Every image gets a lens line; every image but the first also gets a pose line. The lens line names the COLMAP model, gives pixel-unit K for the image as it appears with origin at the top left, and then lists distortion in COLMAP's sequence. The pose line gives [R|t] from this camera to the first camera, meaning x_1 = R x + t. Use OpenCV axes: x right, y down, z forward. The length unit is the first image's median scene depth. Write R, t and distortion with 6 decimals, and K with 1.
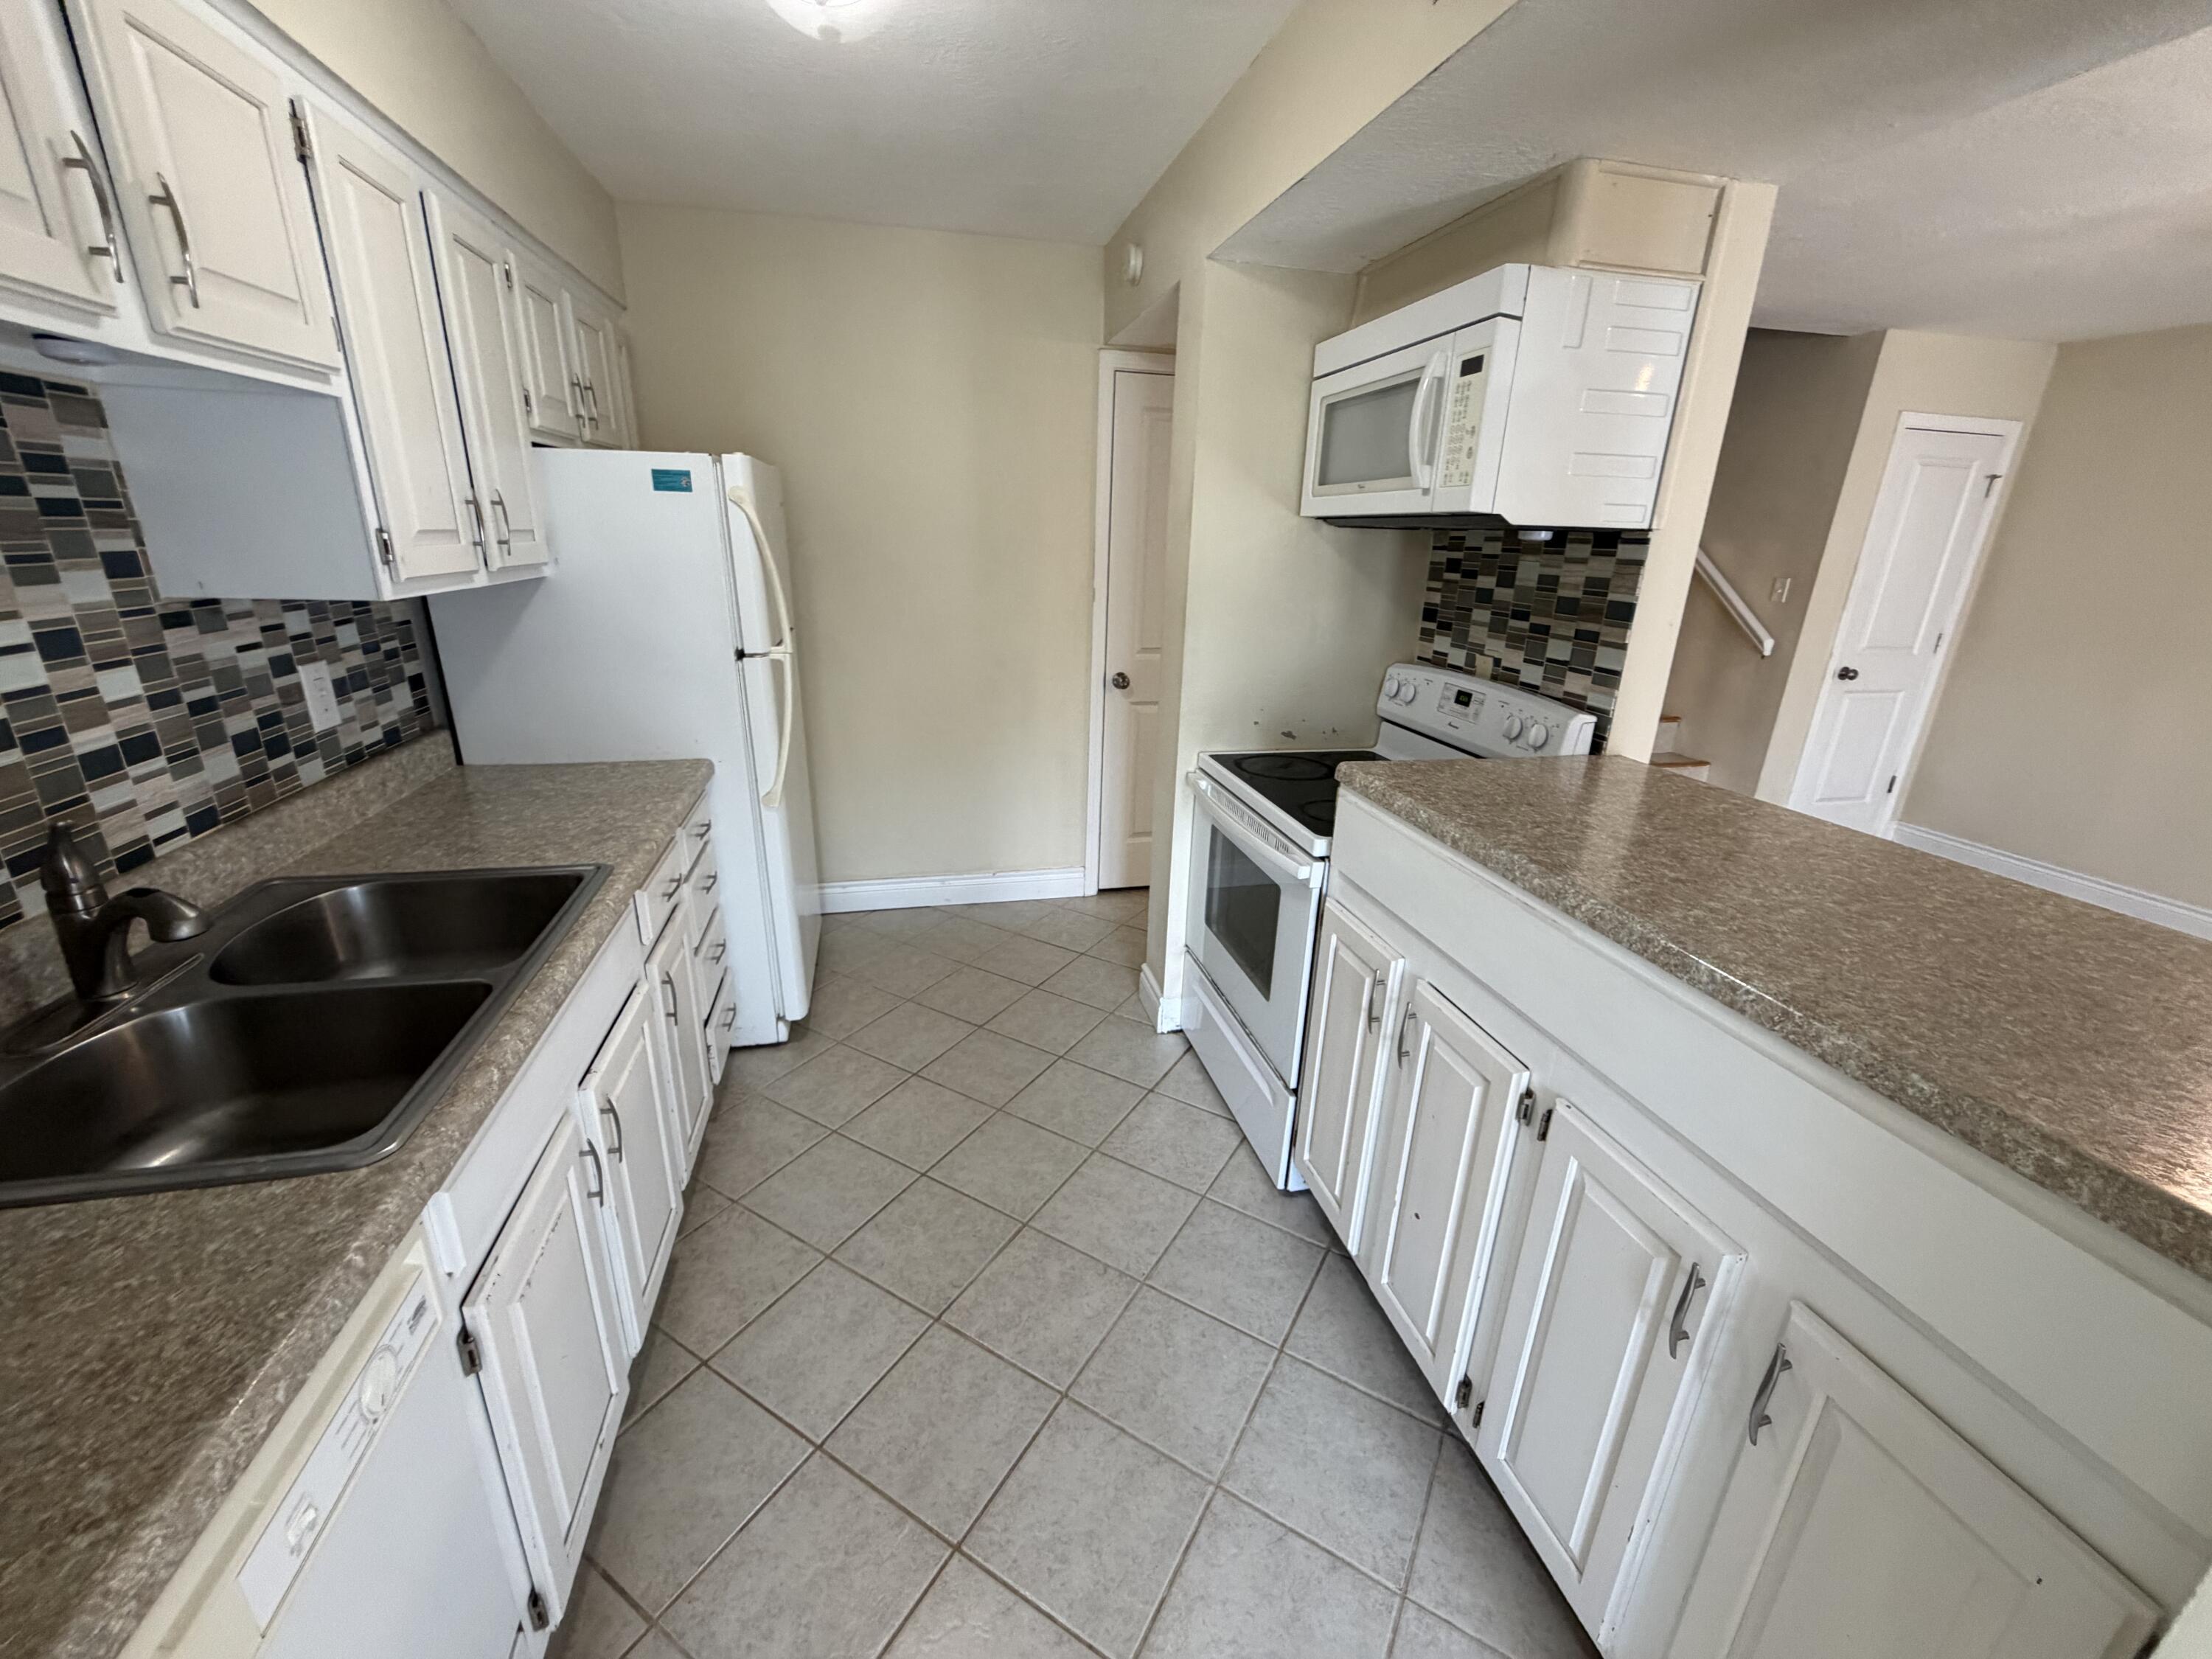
lens RADIAL K [[880.8, 0, 1108.4], [0, 880.8, 836.3], [0, 0, 1]] dist [-0.000704, -0.000440]
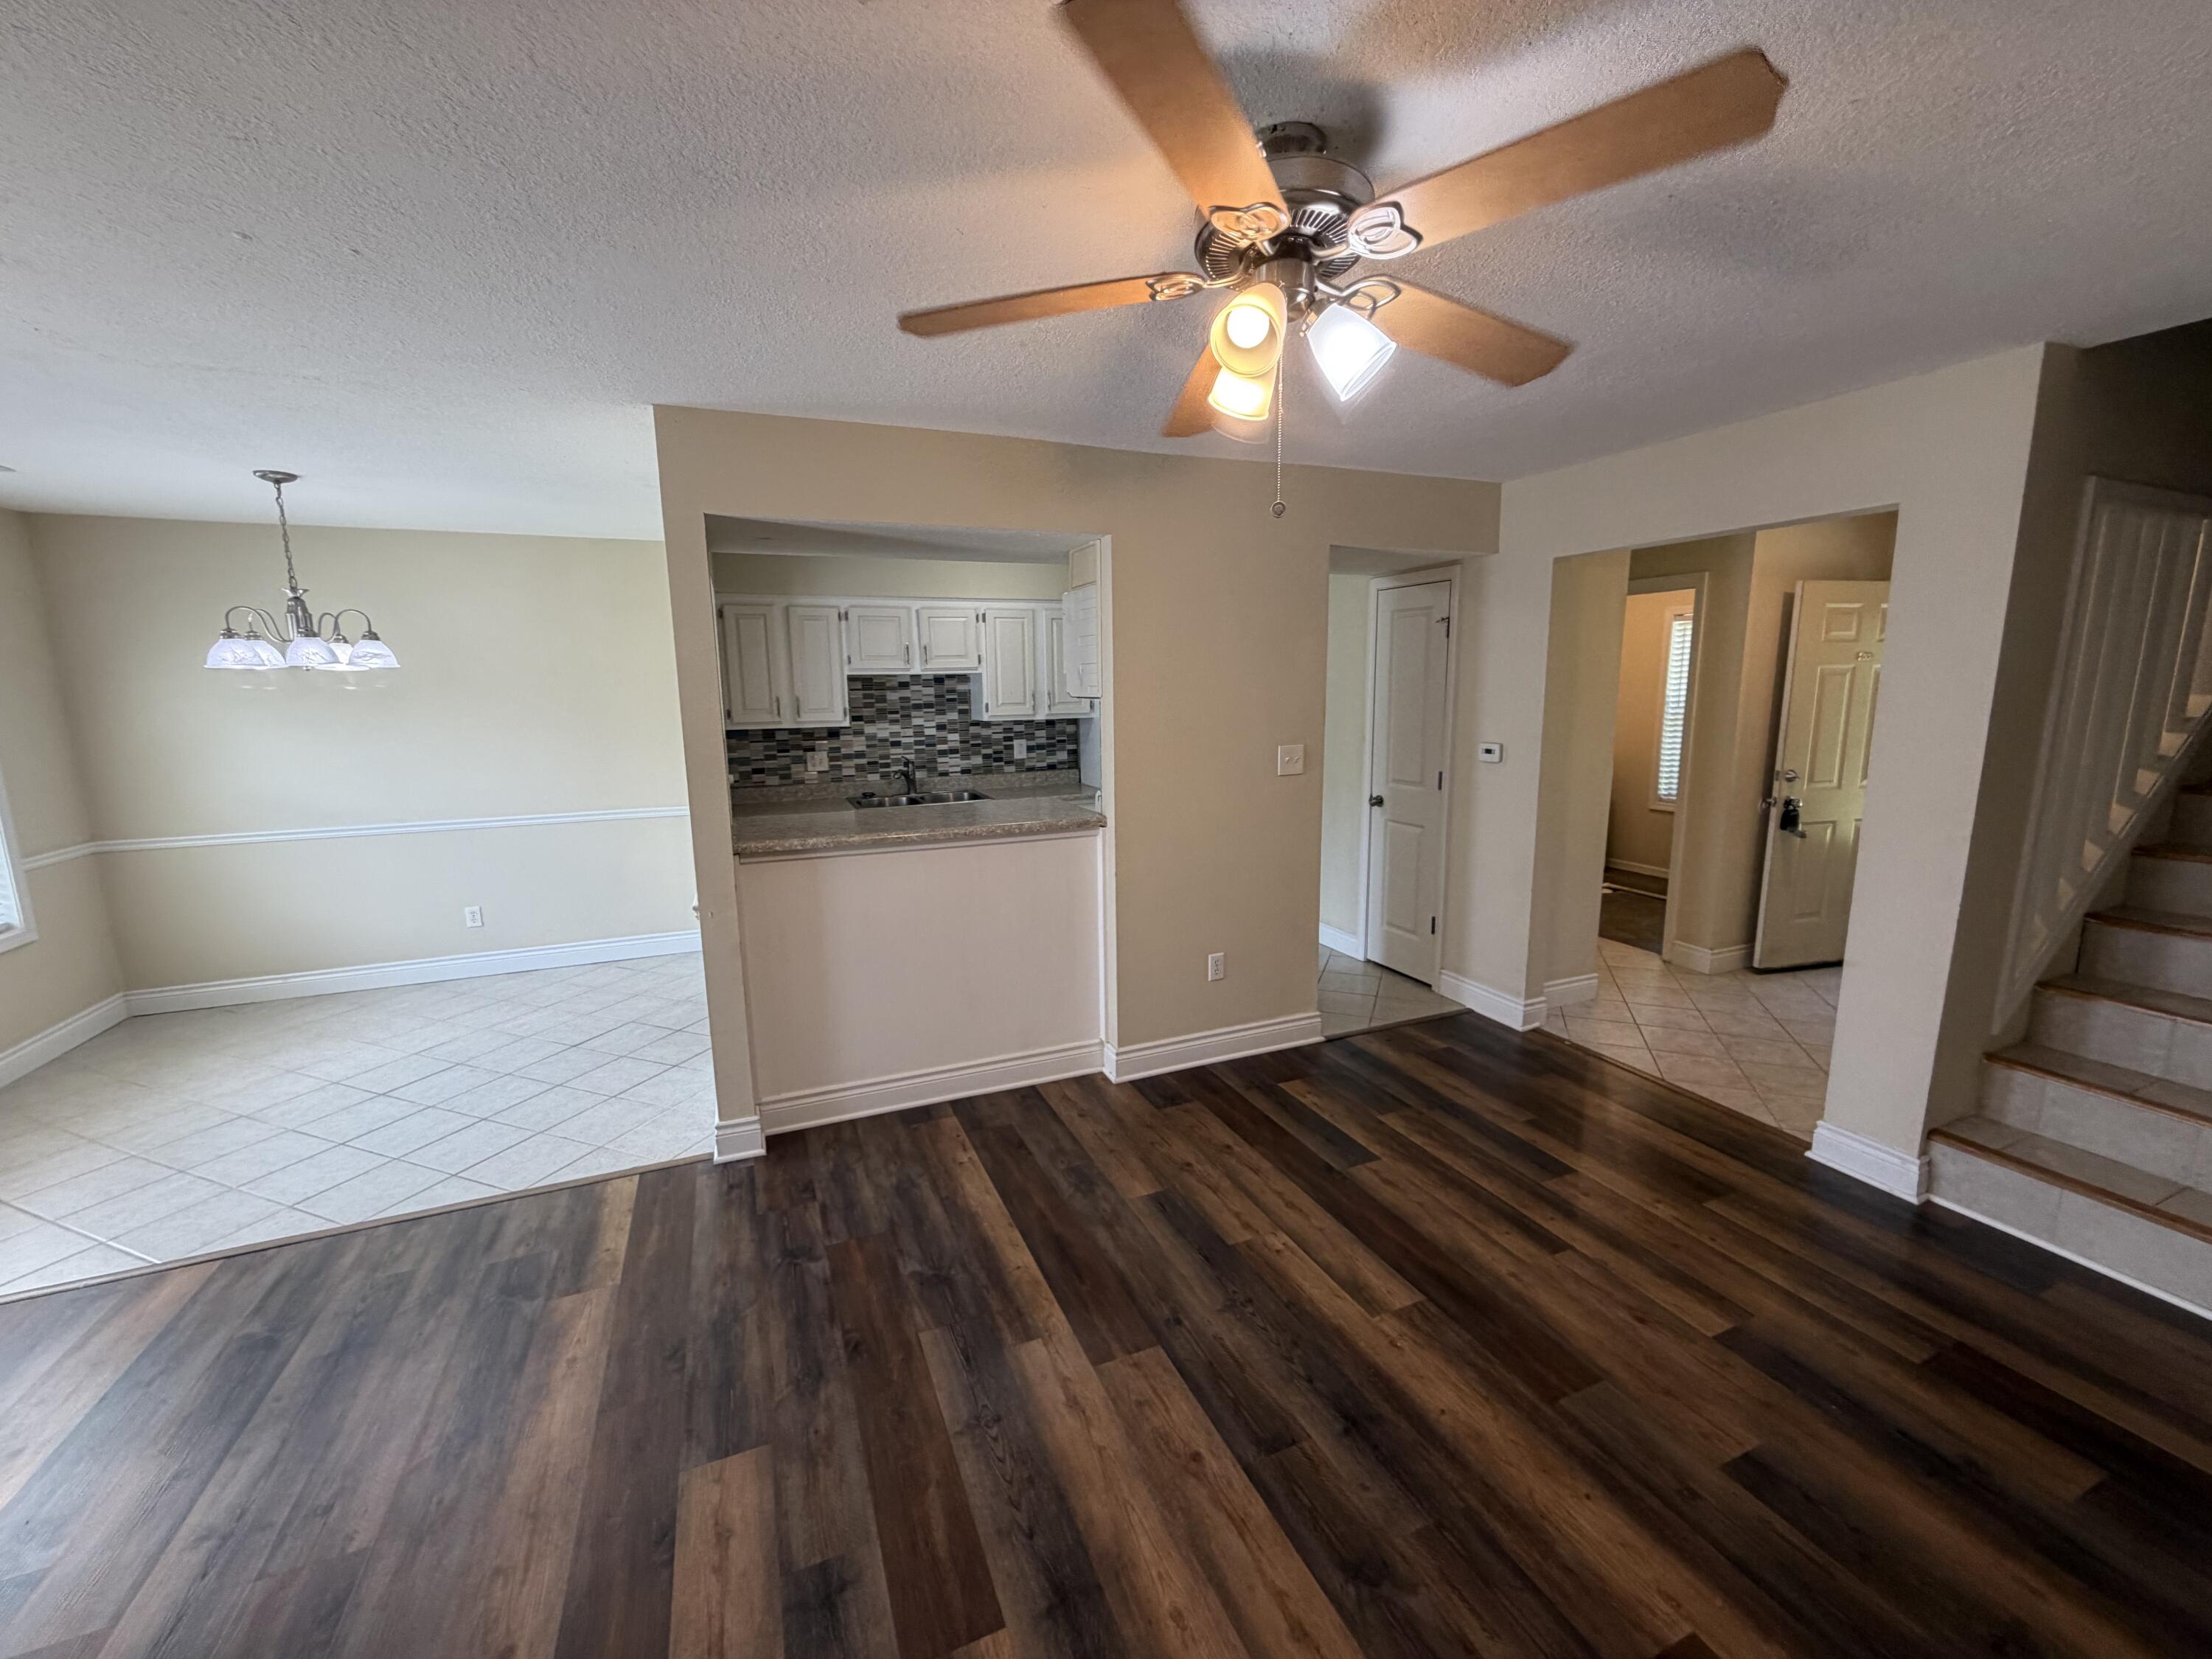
lens RADIAL K [[880.8, 0, 1103.3], [0, 880.8, 830.8], [0, 0, 1]] dist [-0.000704, -0.000440]
pose [[0.158450, 0.134250, -0.978198, 2.936729], [-0.304230, 0.949150, 0.080984, -0.265580], [0.939328, 0.284765, 0.191235, 0.834804]]
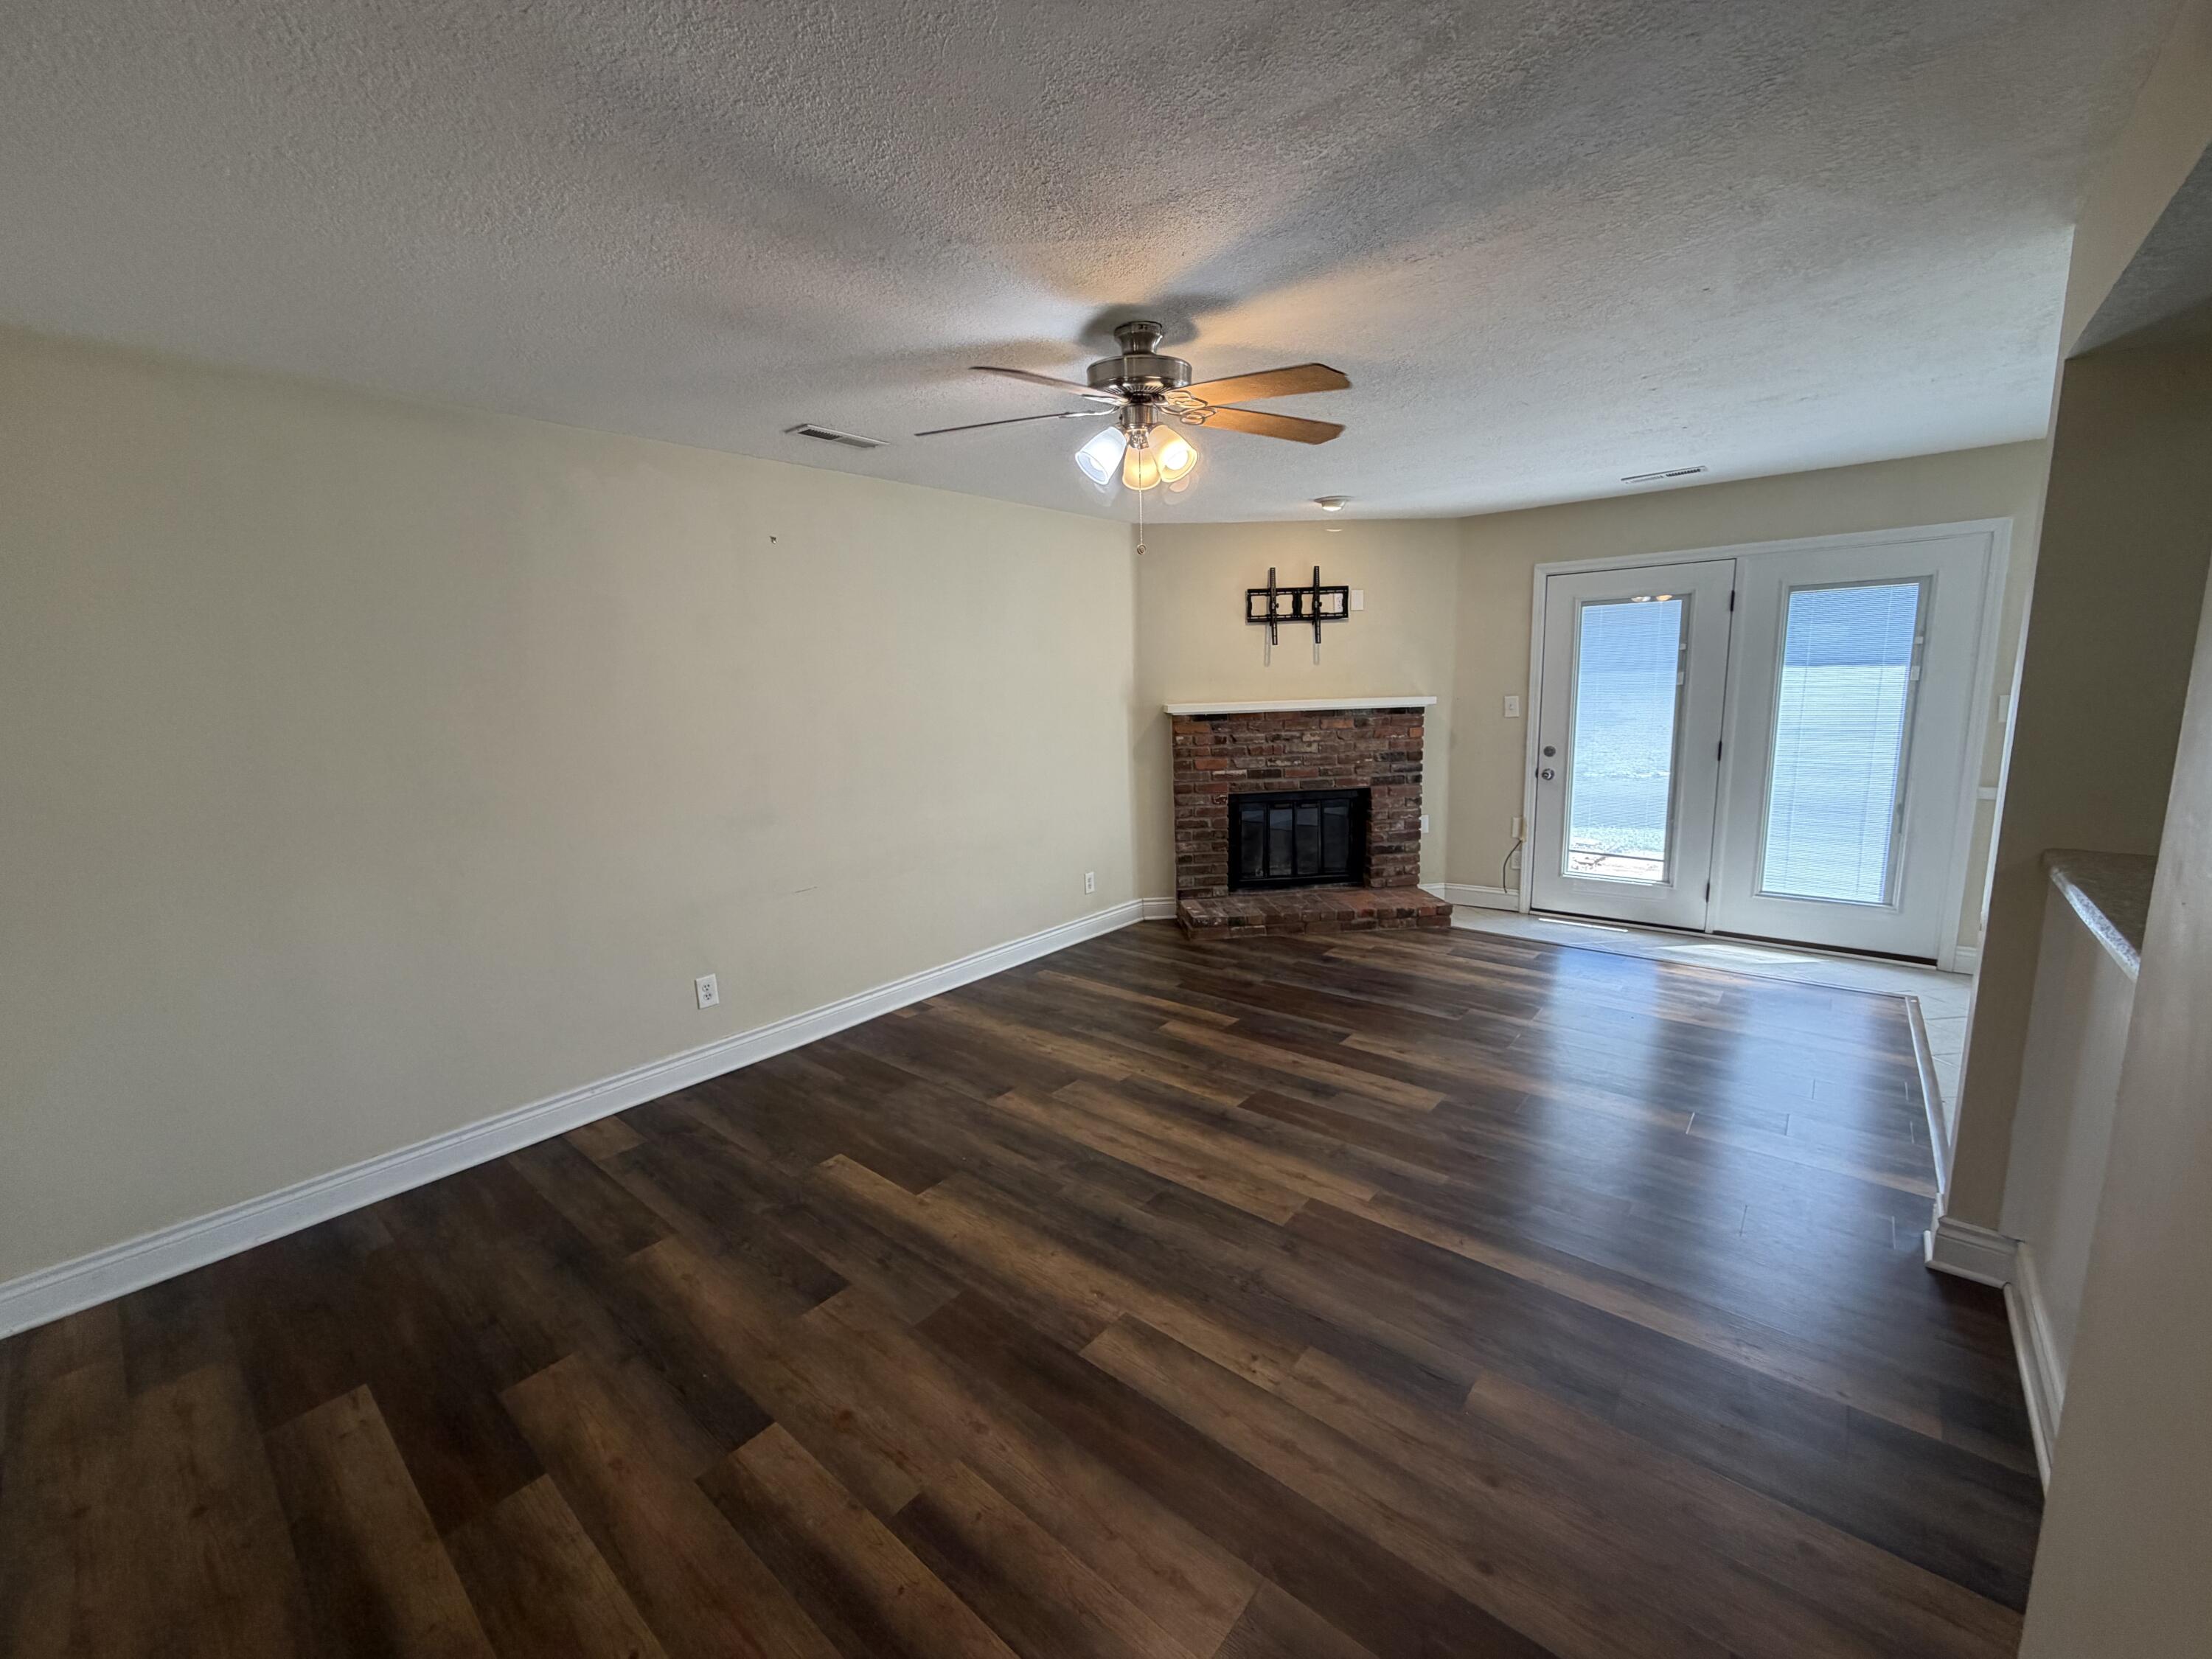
lens RADIAL K [[880.8, 0, 1114.7], [0, 880.8, 826.0], [0, 0, 1]] dist [-0.000704, -0.000440]
pose [[-0.600312, -0.136112, 0.788099, 0.754359], [0.277383, 0.888811, 0.364794, -0.715814], [-0.750123, 0.437595, -0.495808, 2.099192]]
